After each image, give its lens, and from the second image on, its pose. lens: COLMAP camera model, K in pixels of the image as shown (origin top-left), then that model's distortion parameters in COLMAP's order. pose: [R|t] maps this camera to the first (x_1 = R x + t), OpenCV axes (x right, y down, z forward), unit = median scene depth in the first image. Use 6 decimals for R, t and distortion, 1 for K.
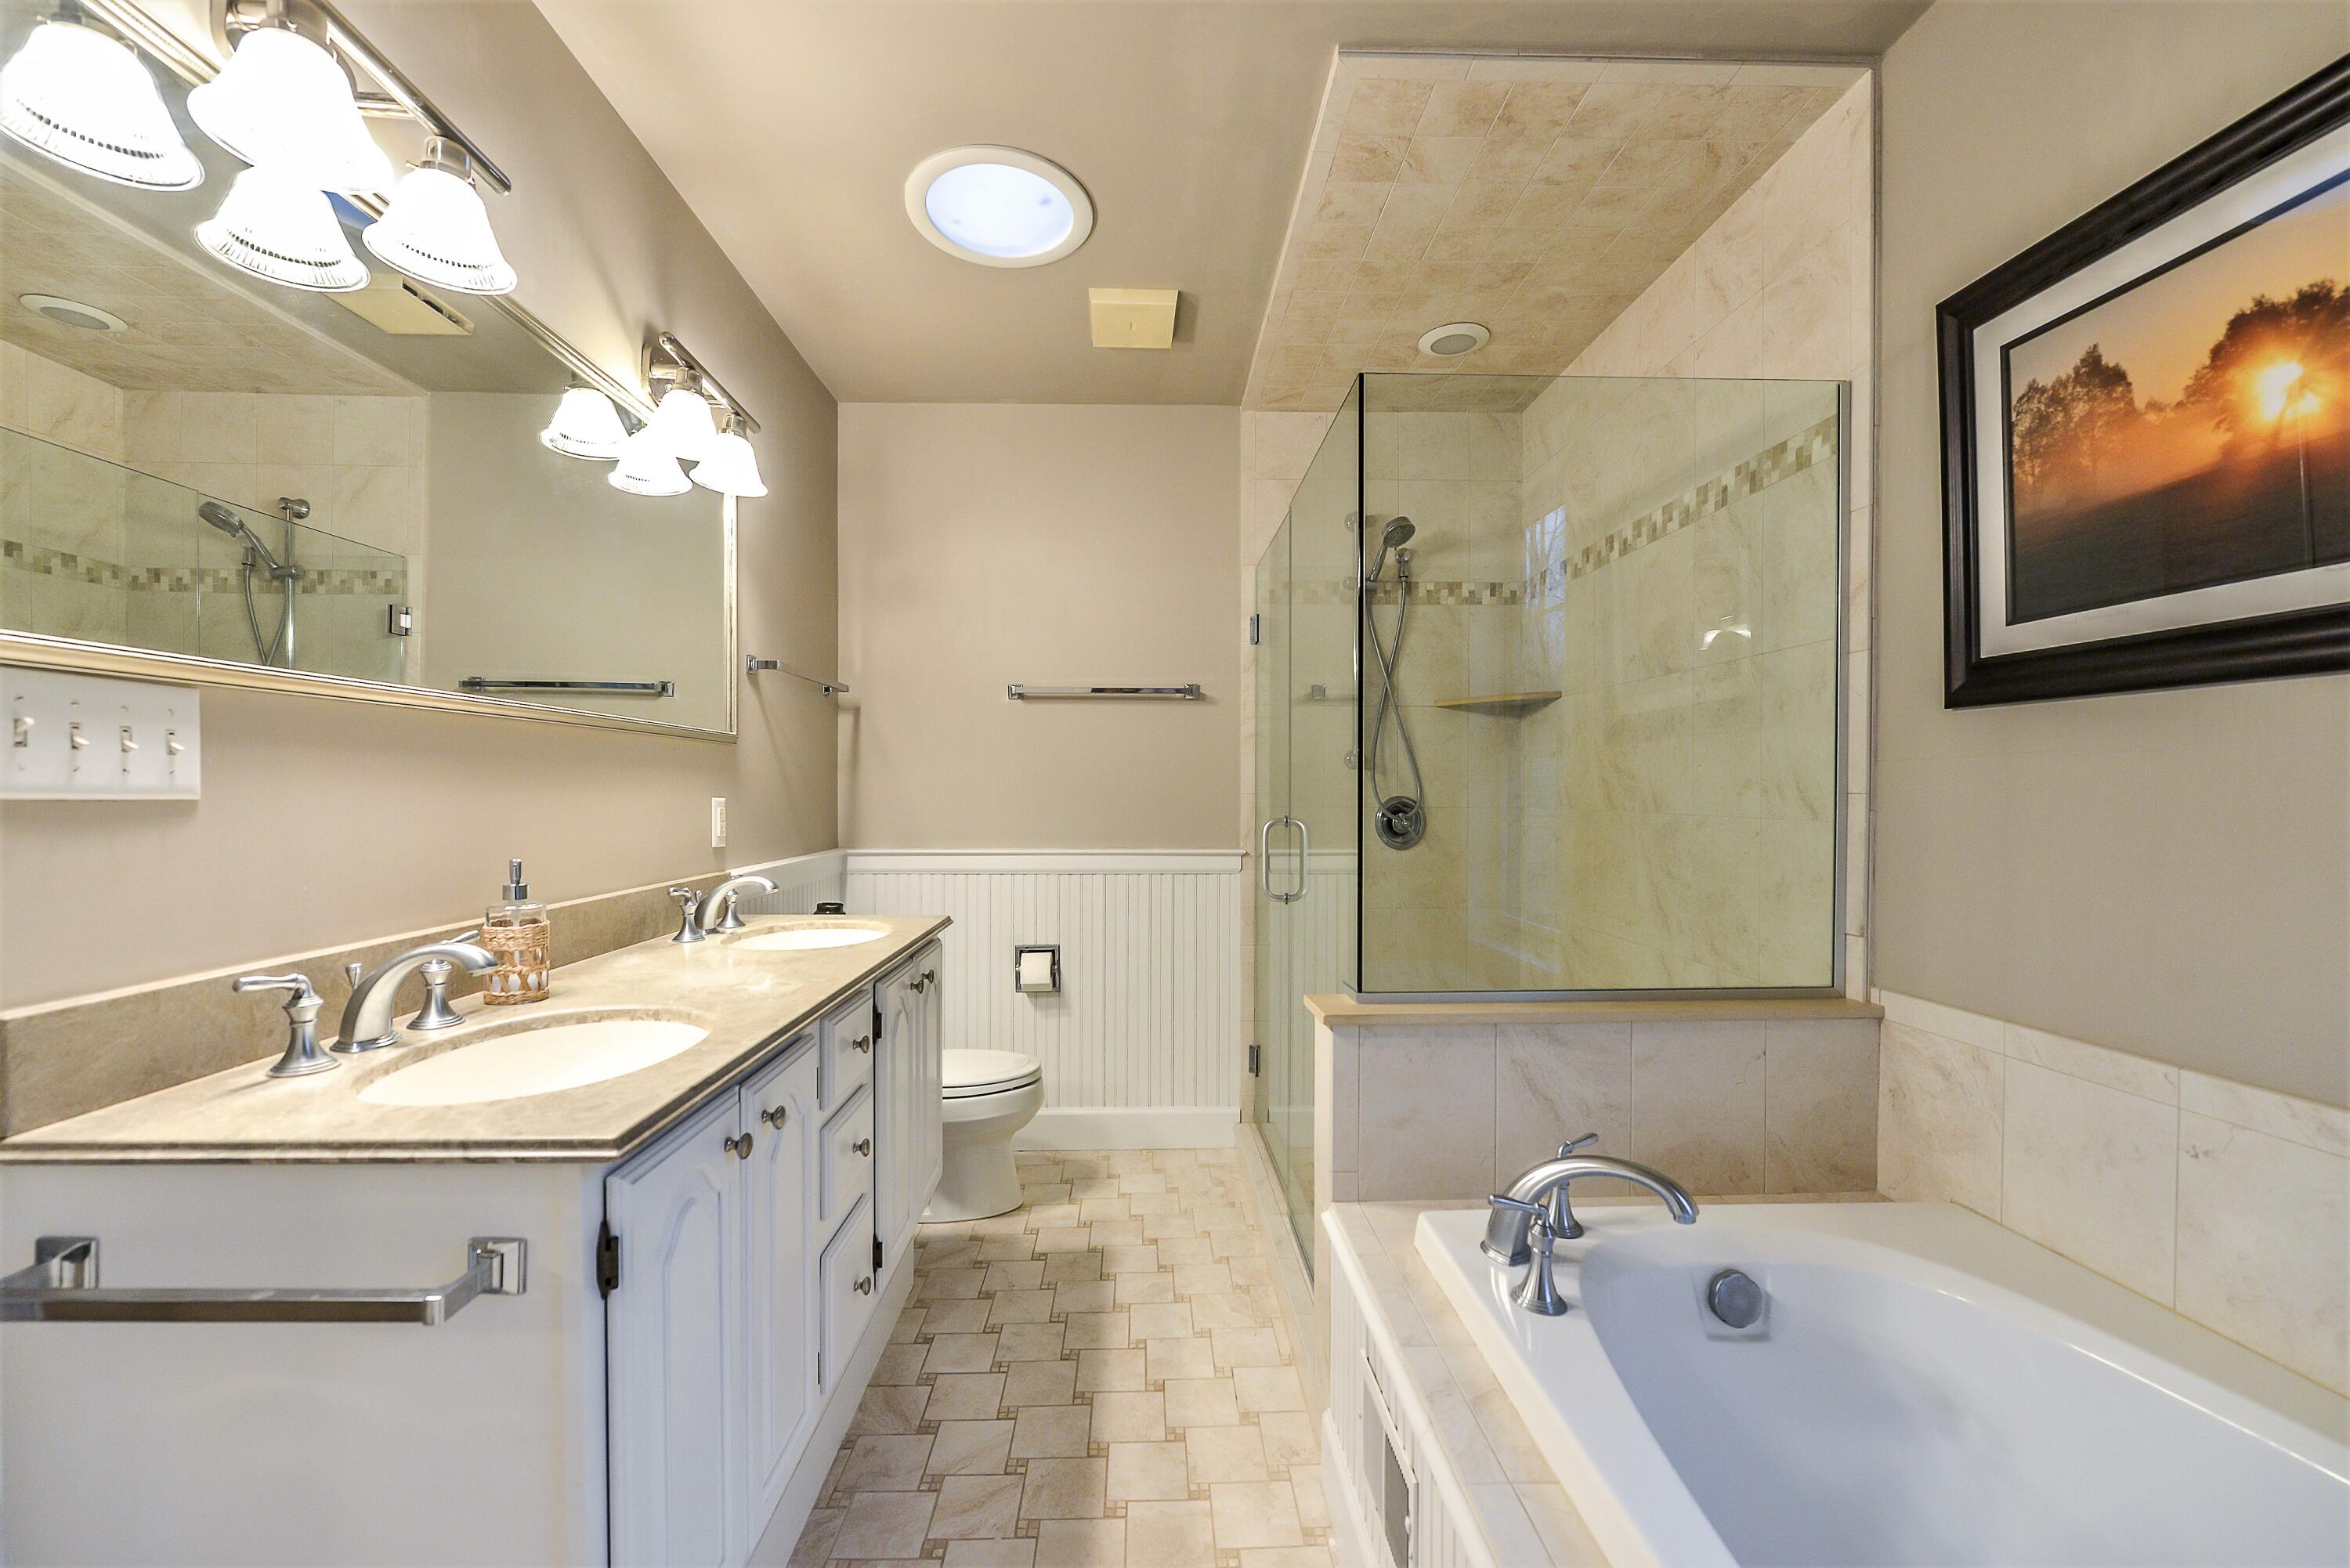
lens RADIAL K [[888.7, 0, 1173.1], [0, 888.7, 798.3], [0, 0, 1]] dist [-0.005335, -0.000078]
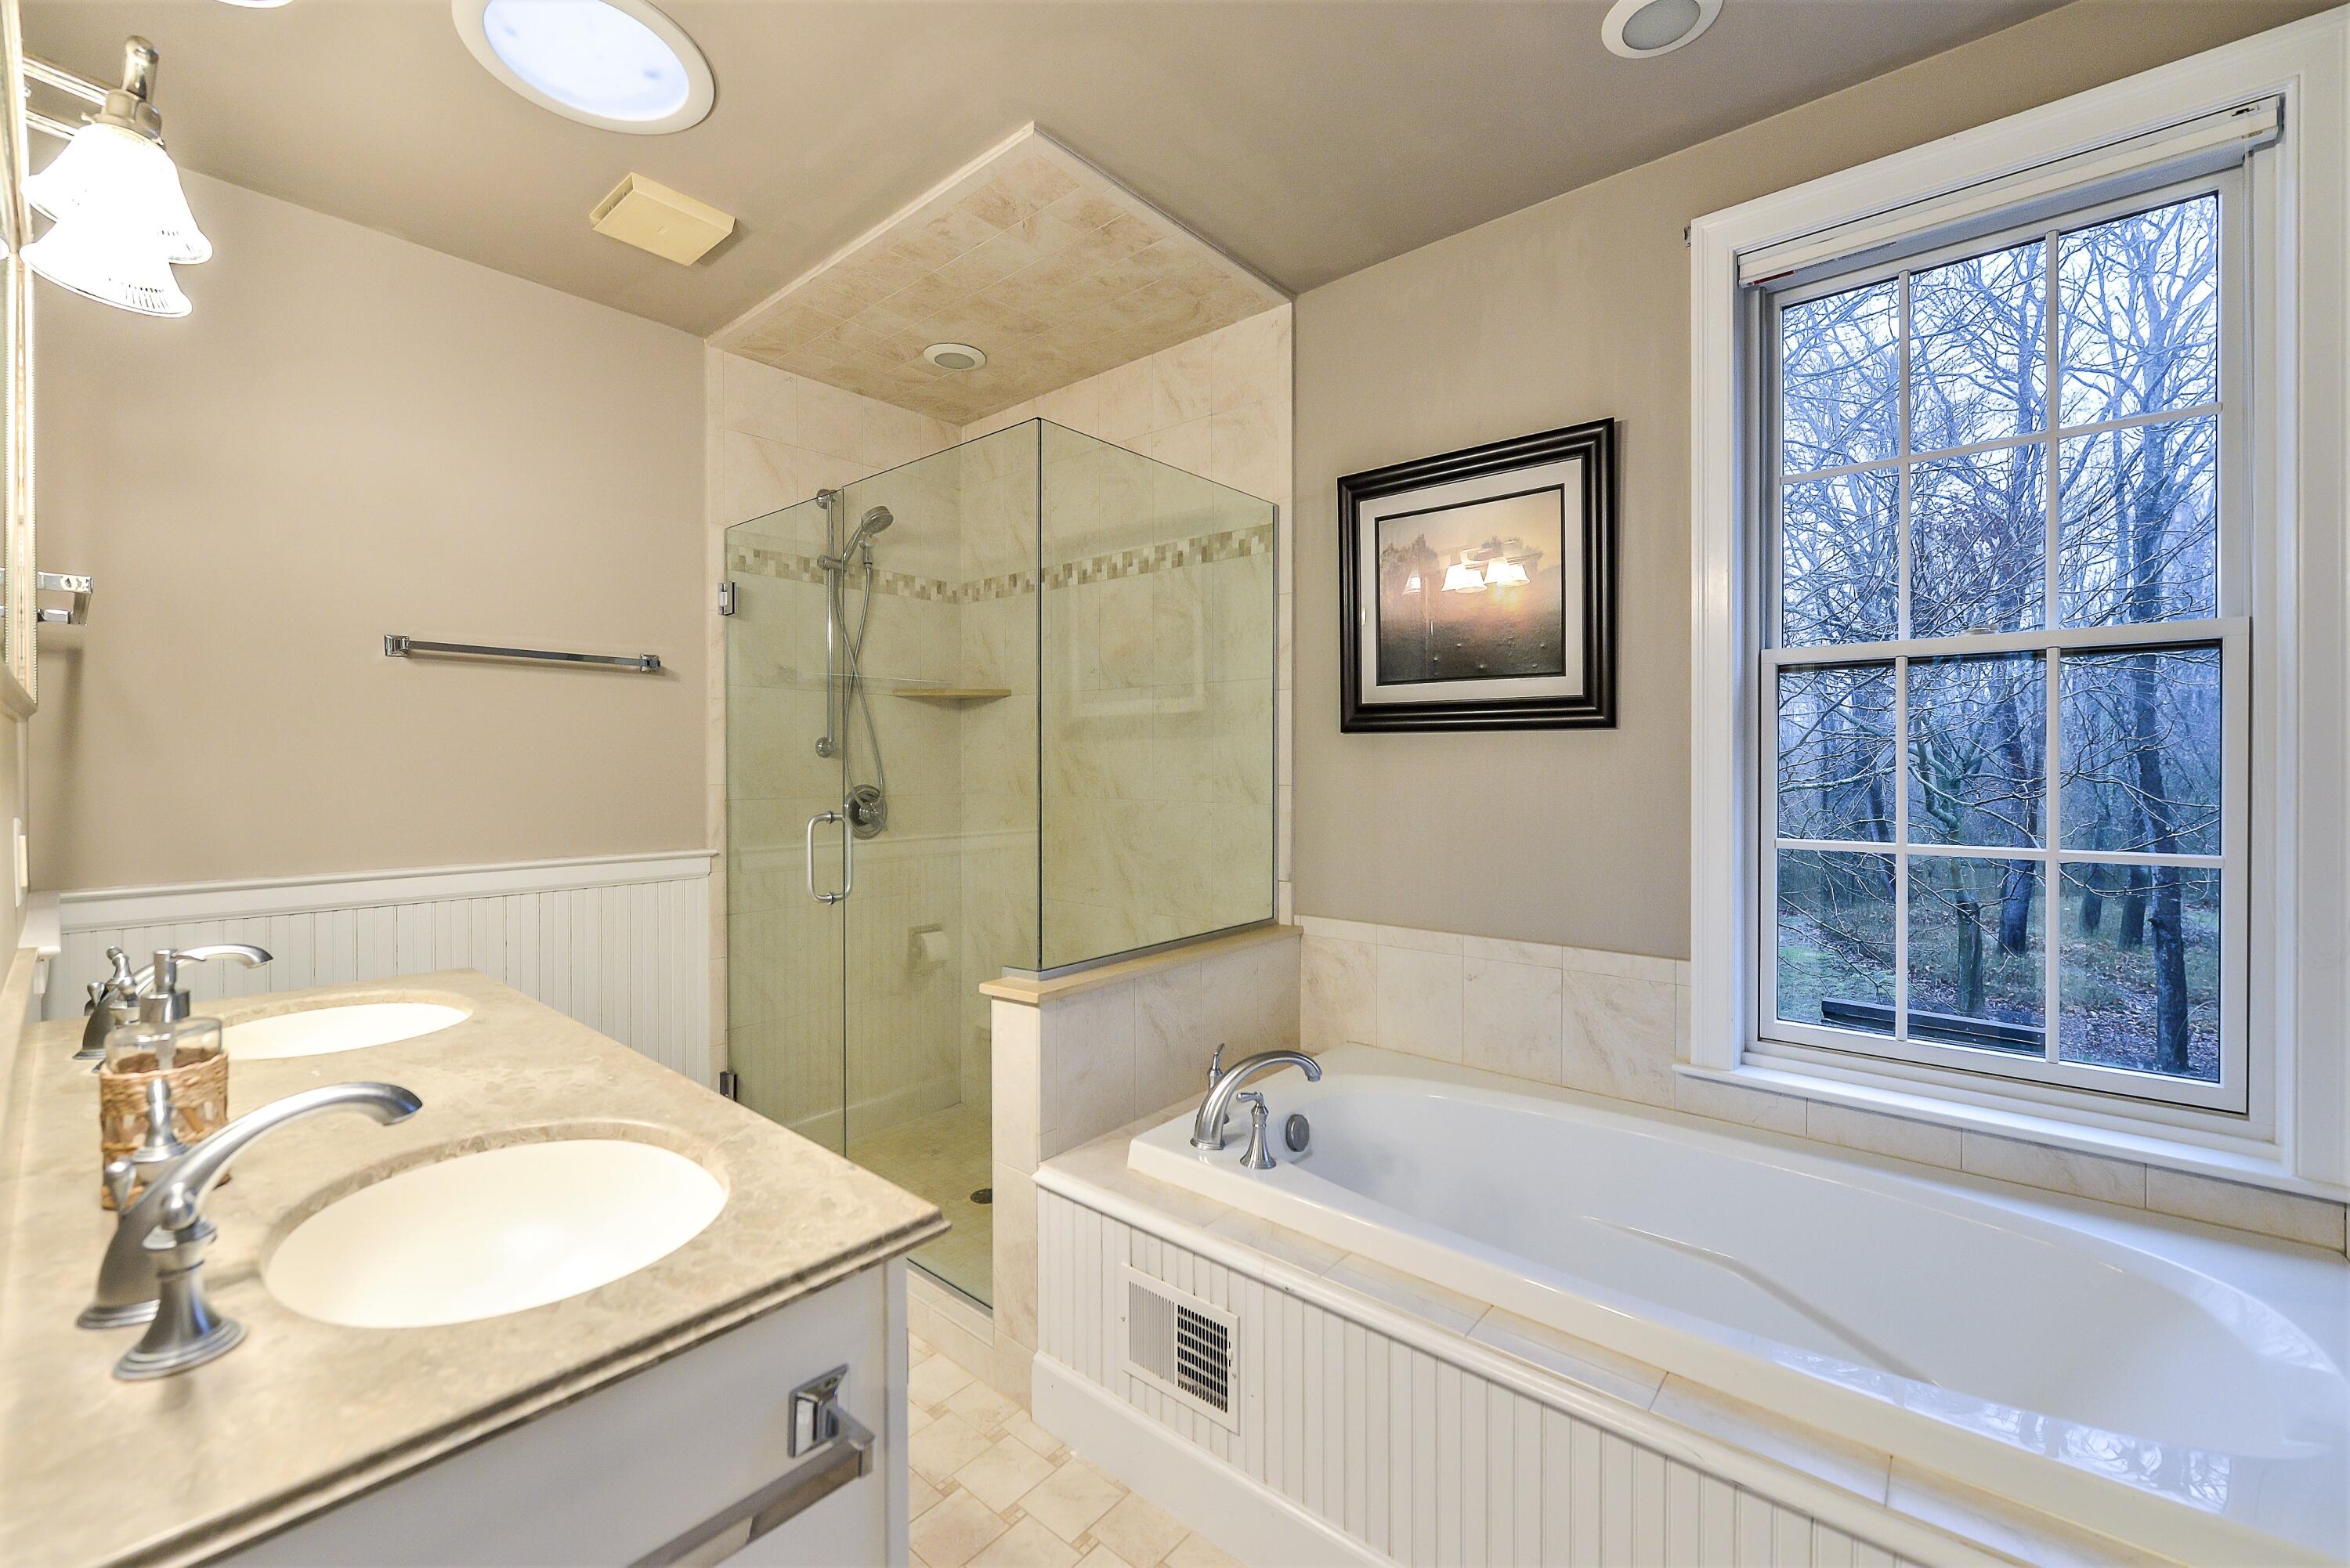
lens RADIAL K [[944.9, 0, 1178.5], [0, 944.9, 766.9], [0, 0, 1]] dist [-0.003738, 0.000236]
pose [[0.674725, -0.000451, 0.738070, -0.436375], [0.003863, 0.999988, -0.002921, -0.027437], [-0.738060, 0.004822, 0.674718, 0.054138]]
